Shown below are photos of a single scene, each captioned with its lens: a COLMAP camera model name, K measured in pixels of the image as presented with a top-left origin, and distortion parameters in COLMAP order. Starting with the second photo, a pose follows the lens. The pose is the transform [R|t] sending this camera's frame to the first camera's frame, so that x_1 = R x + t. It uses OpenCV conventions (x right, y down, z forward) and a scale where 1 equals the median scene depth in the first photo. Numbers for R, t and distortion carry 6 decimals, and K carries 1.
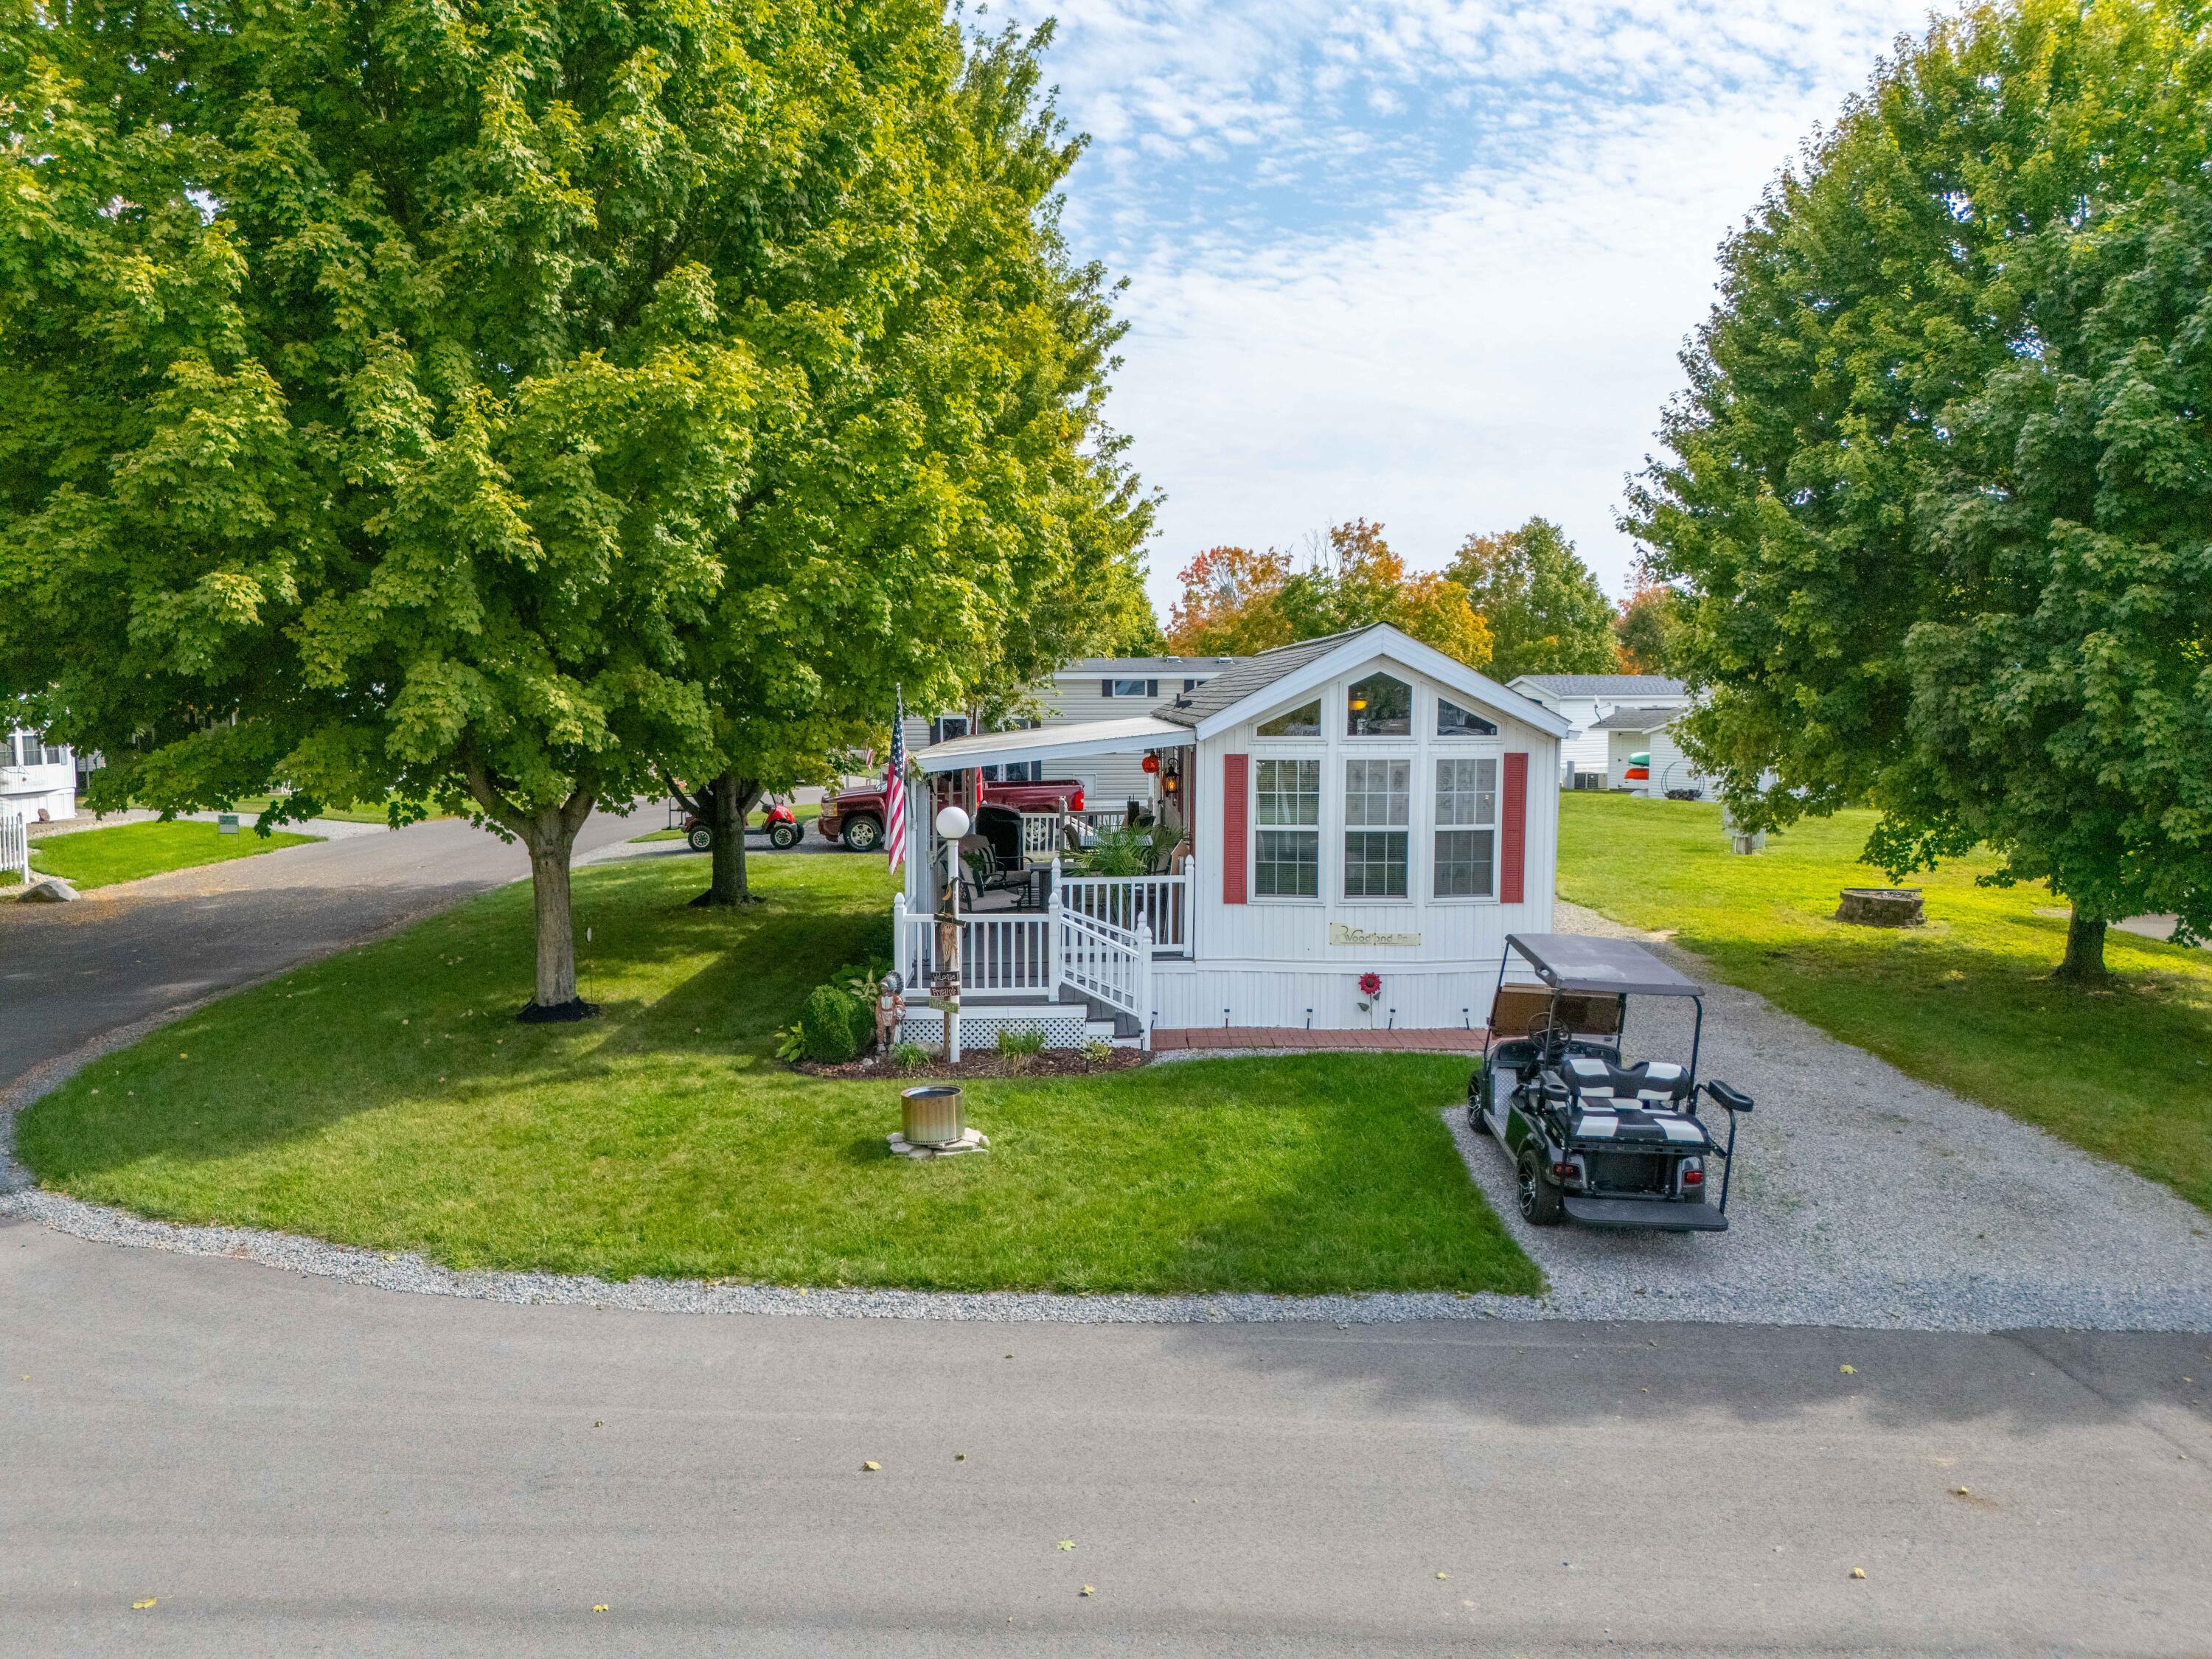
lens RADIAL K [[1663.2, 0, 1106.0], [0, 1663.2, 829.5], [0, 0, 1]] dist [0.063726, -0.054952]
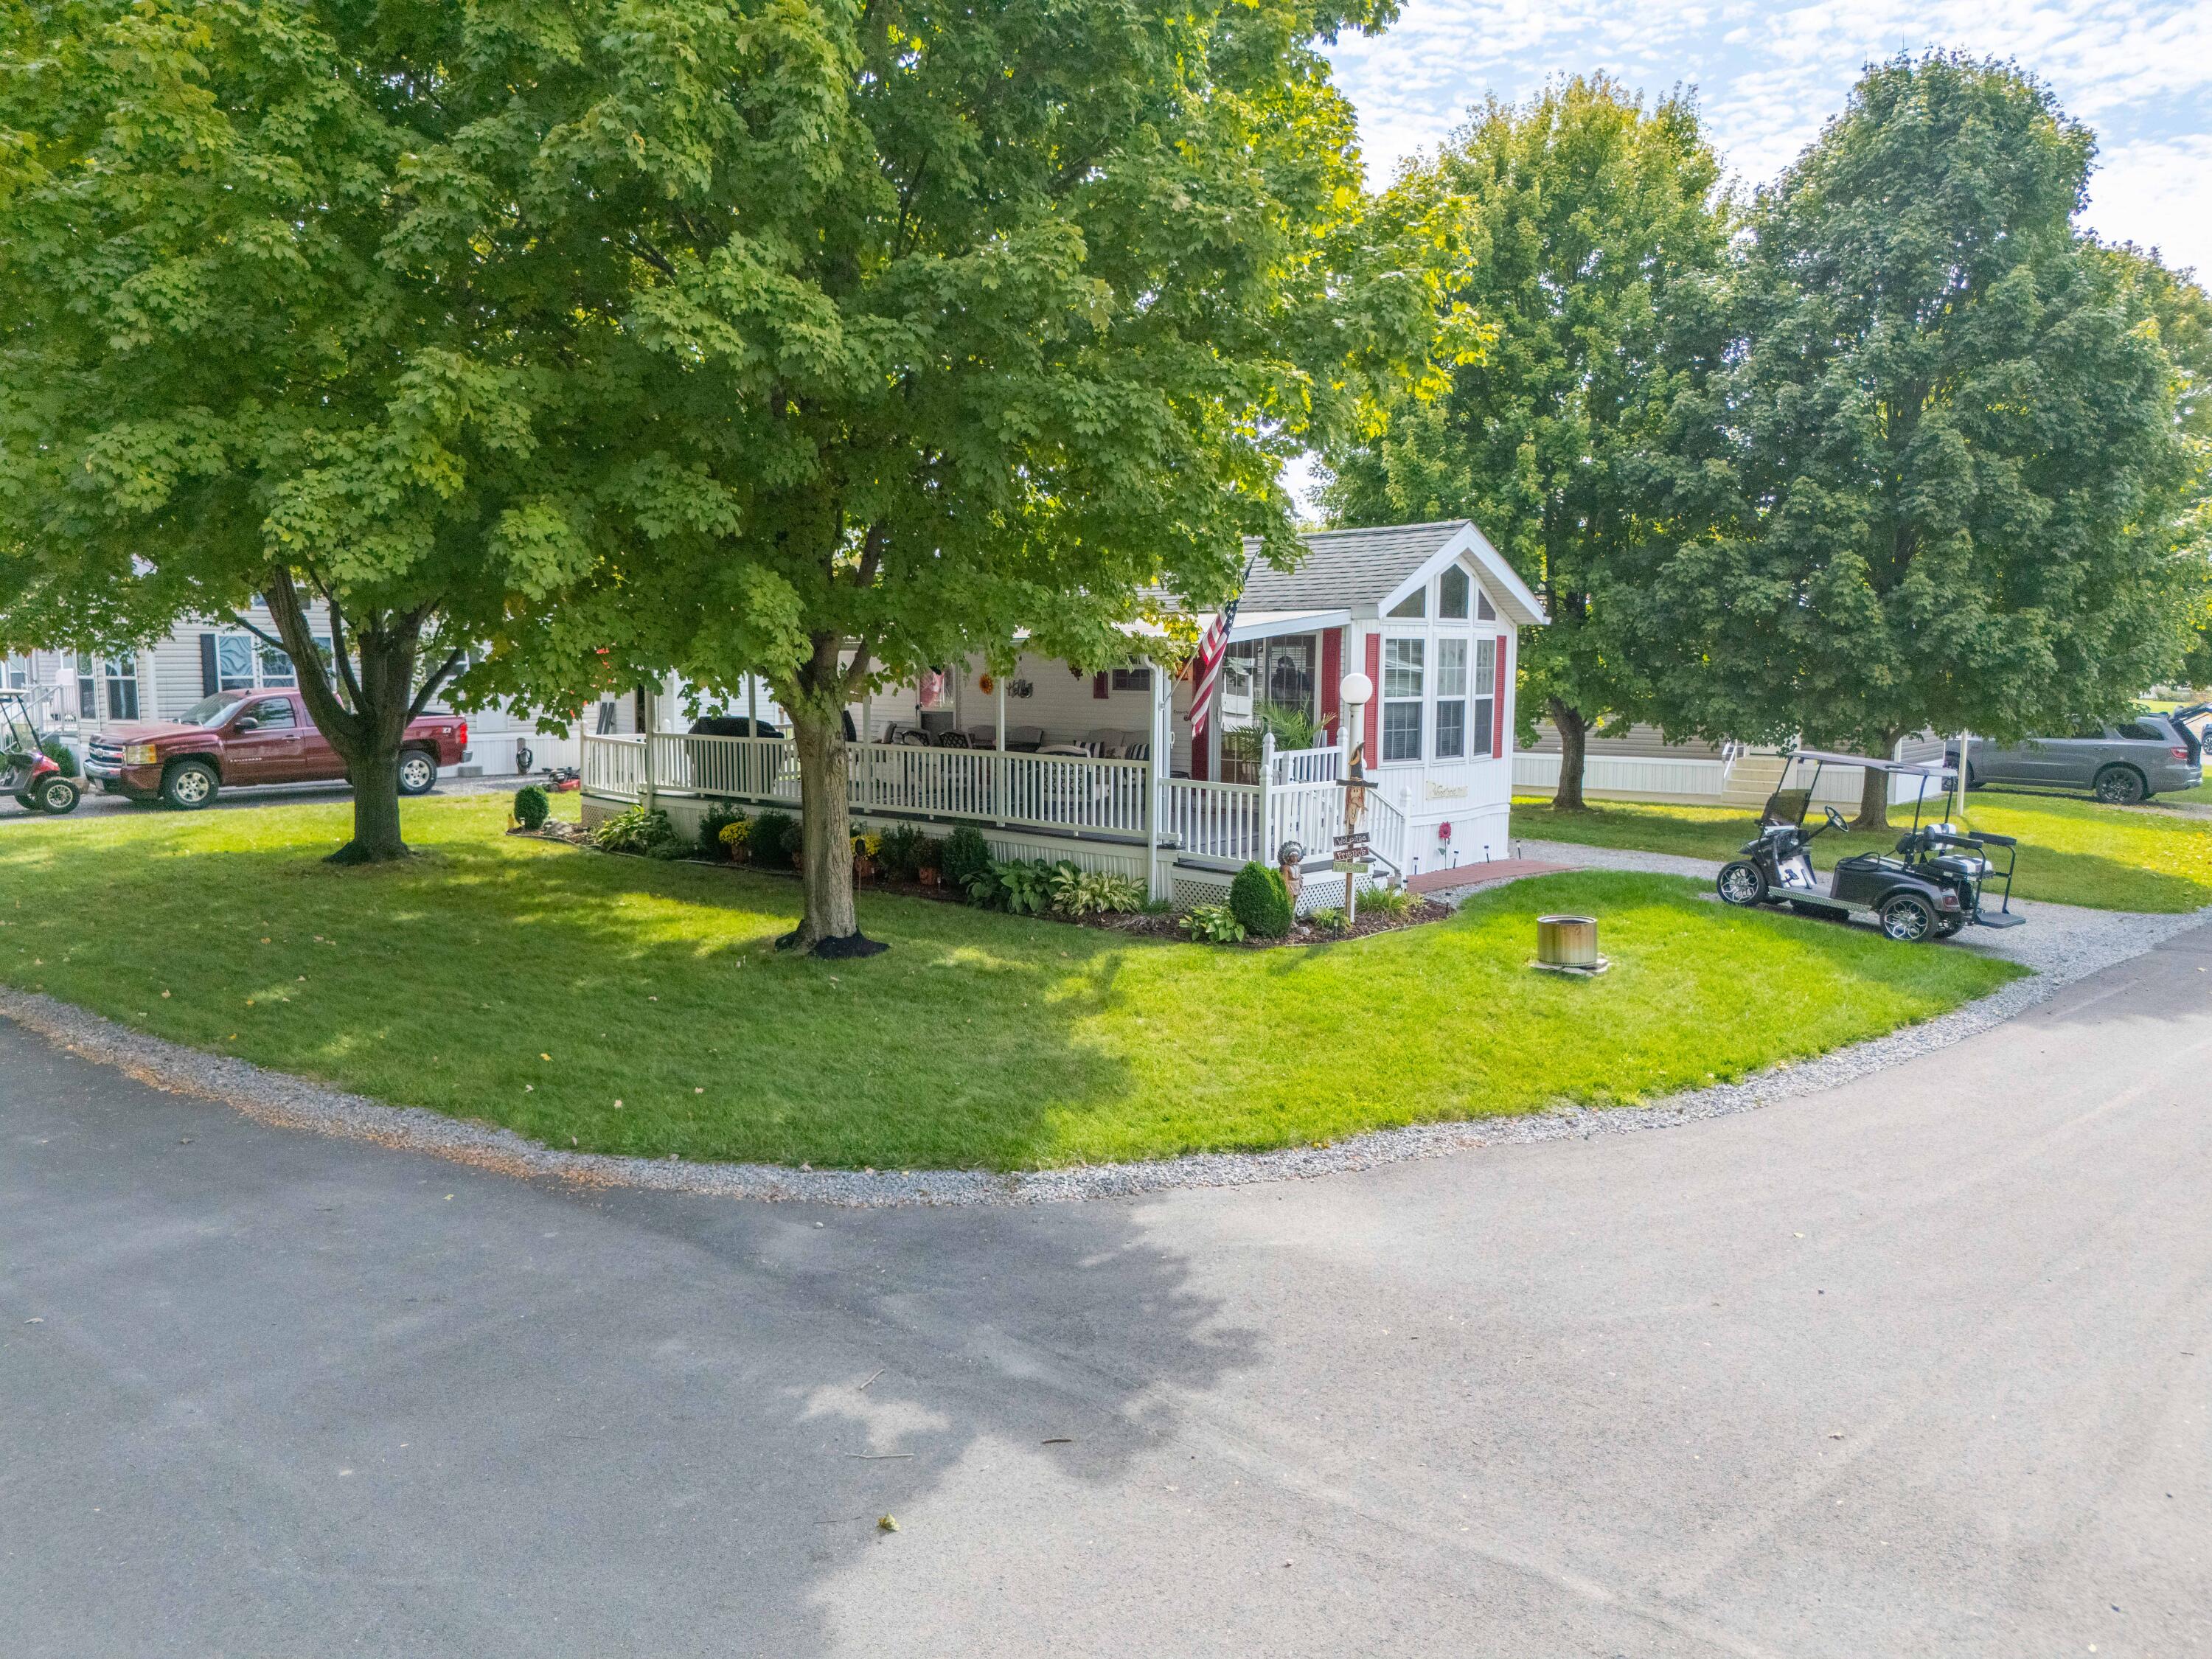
lens RADIAL K [[1663.2, 0, 1106.0], [0, 1663.2, 829.5], [0, 0, 1]] dist [0.063726, -0.054952]
pose [[0.686517, -0.071852, 0.723555, -0.909021], [0.057641, 0.997352, 0.044351, 0.026989], [-0.724825, 0.011259, 0.688841, 0.381898]]
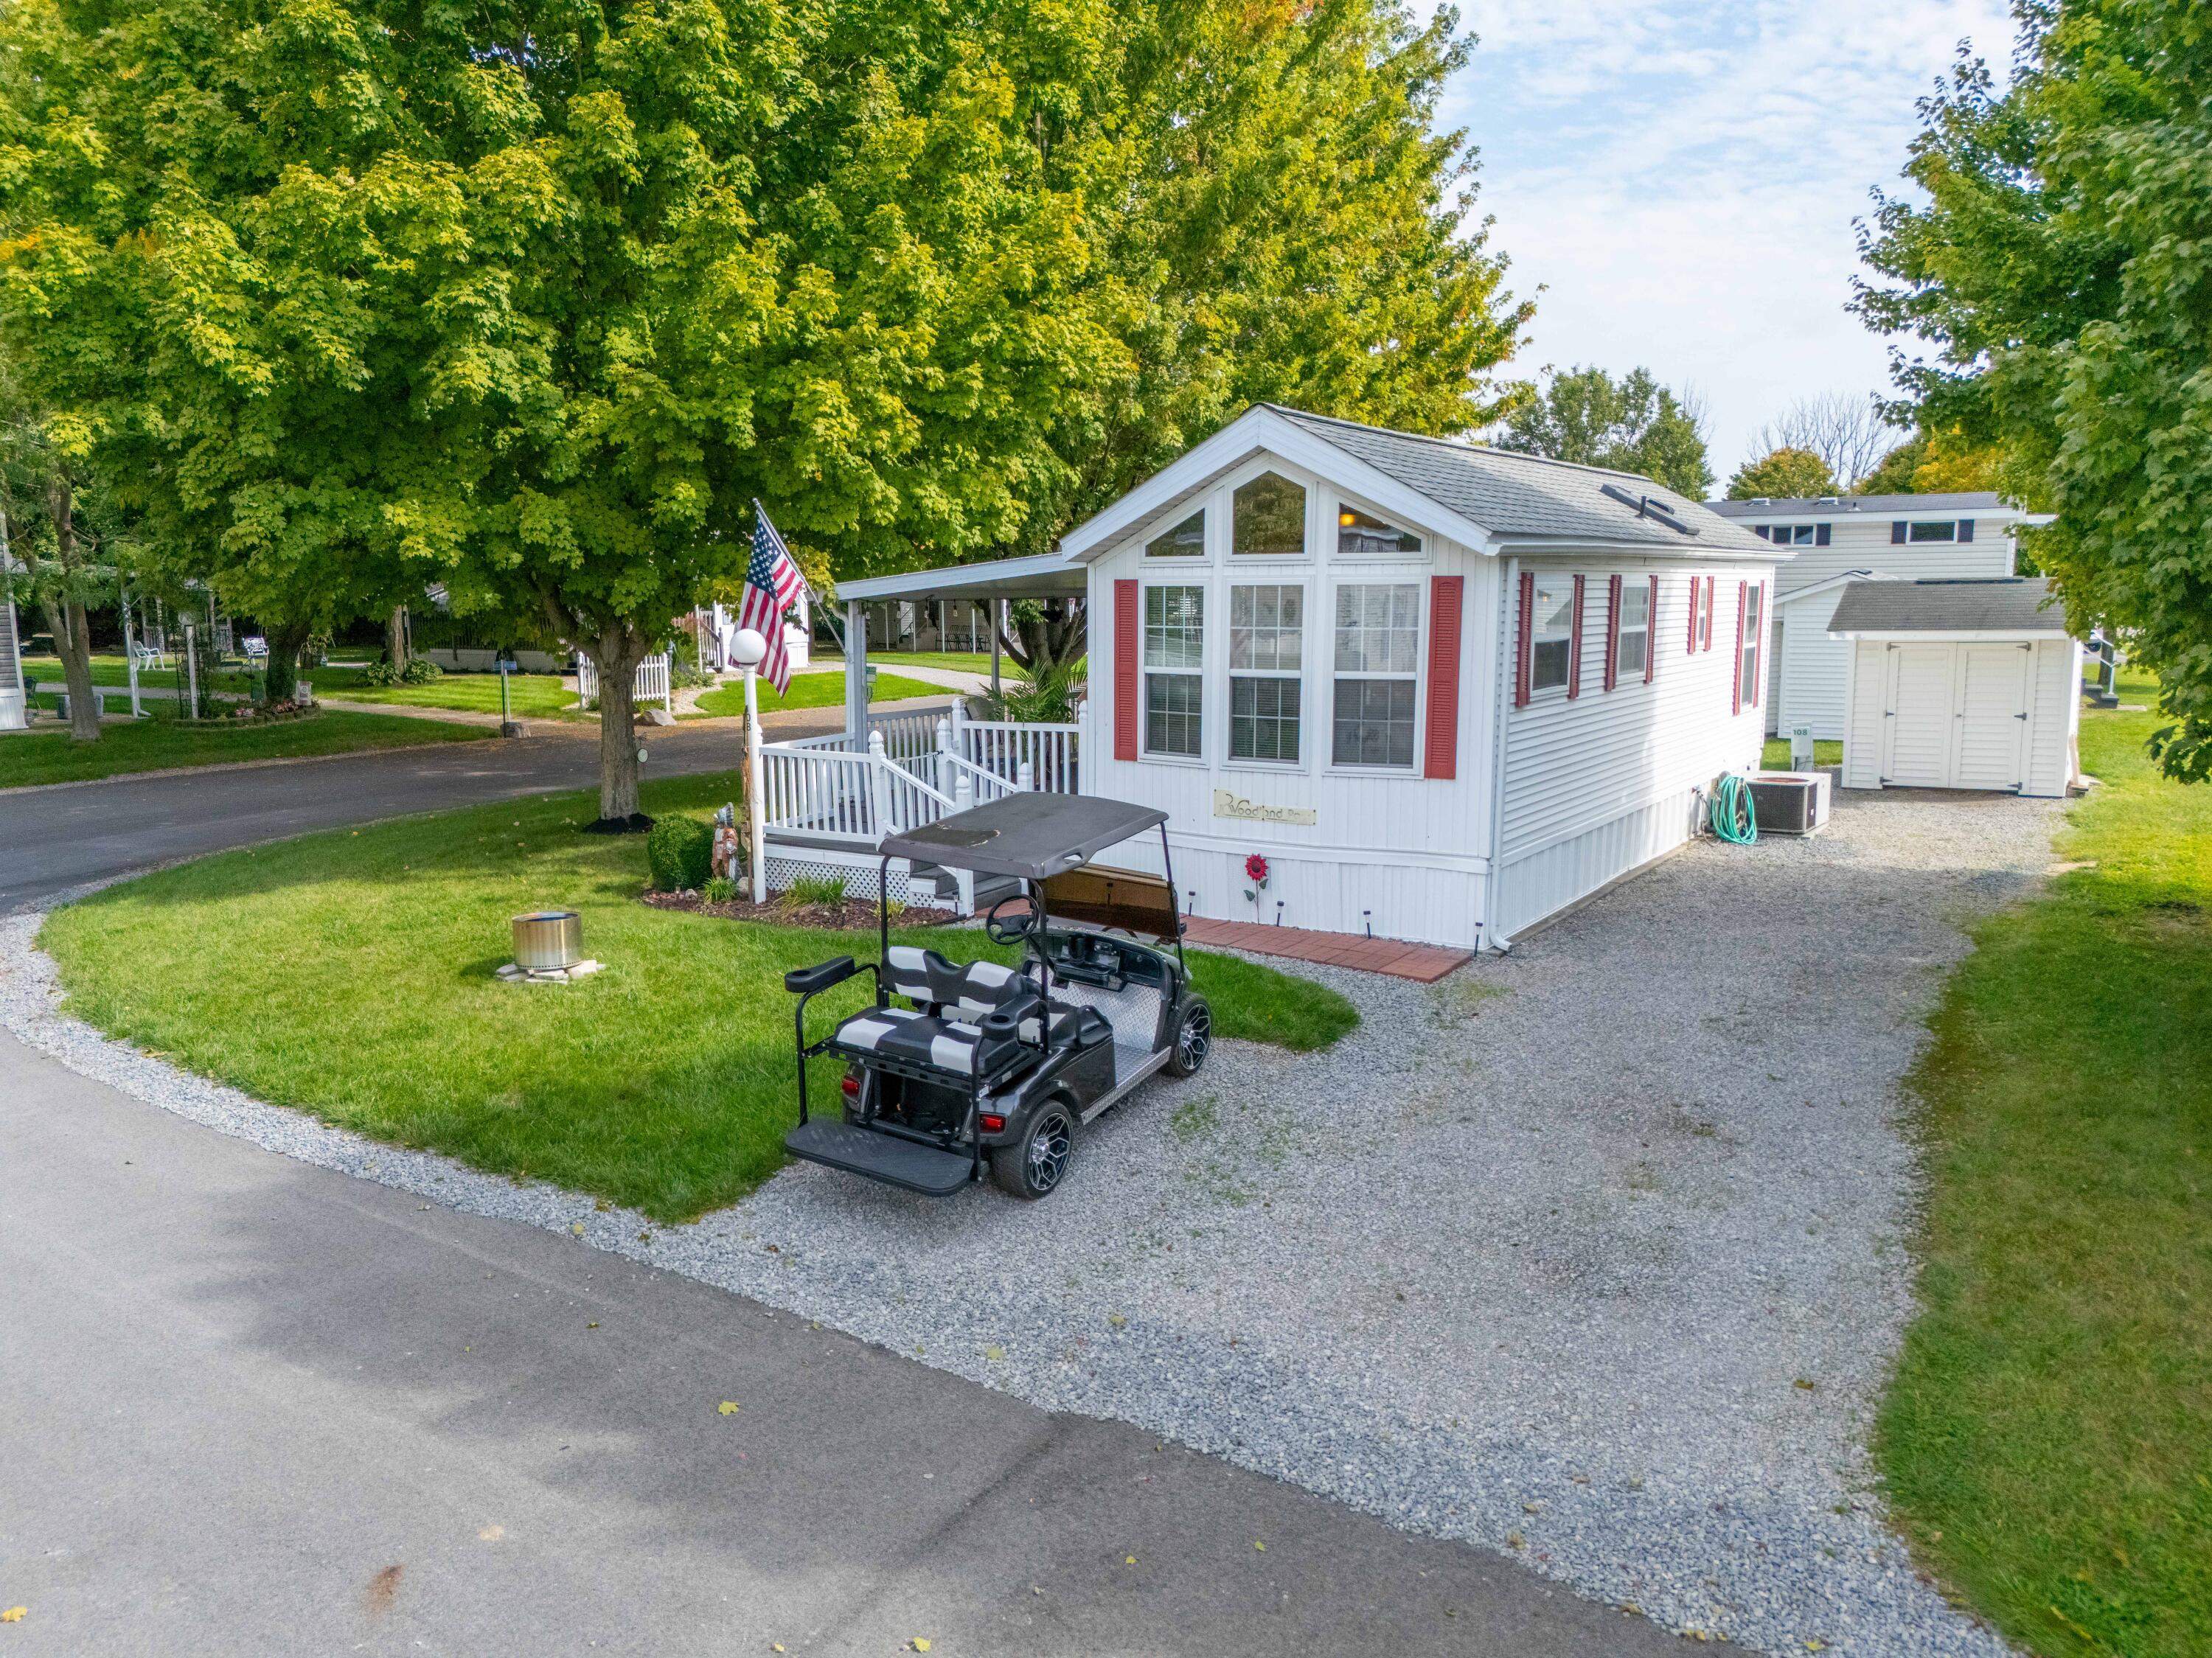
lens RADIAL K [[1632.3, 0, 1111.3], [0, 1632.3, 838.2], [0, 0, 1]] dist [0.073522, -0.089869]
pose [[0.840971, 0.083163, -0.534650, 0.548899], [-0.046016, 0.995530, 0.082472, 0.017434], [0.539119, -0.044754, 0.841039, 0.317691]]
